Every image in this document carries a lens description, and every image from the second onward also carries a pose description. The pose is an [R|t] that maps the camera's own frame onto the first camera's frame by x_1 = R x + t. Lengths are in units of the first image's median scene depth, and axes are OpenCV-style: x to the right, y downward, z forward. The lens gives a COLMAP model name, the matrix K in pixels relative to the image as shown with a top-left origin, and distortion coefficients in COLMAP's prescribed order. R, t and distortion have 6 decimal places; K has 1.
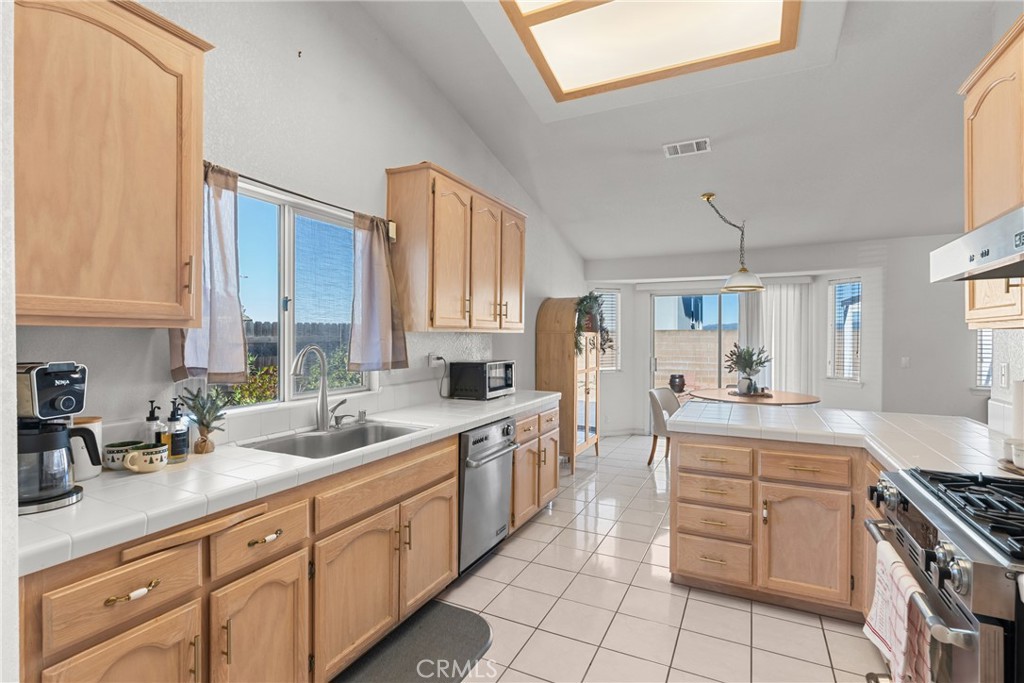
lens RADIAL K [[481.4, 0, 512.0], [0, 481.4, 341.5], [0, 0, 1]] dist [0.000137, 0.000190]
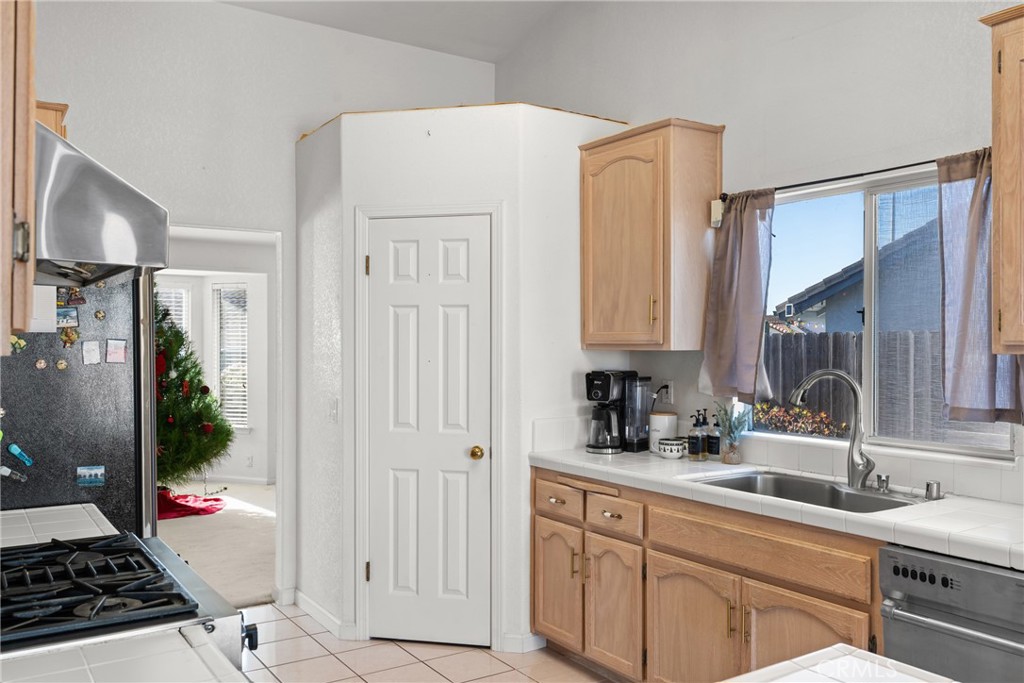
lens RADIAL K [[847.5, 0, 512.0], [0, 847.5, 341.5], [0, 0, 1]] dist [0.003325, 0.000980]
pose [[-0.502771, -0.010143, -0.864360, 1.413766], [-0.014163, 0.999894, -0.003495, -0.035621], [0.864304, 0.010485, -0.502861, 1.712118]]
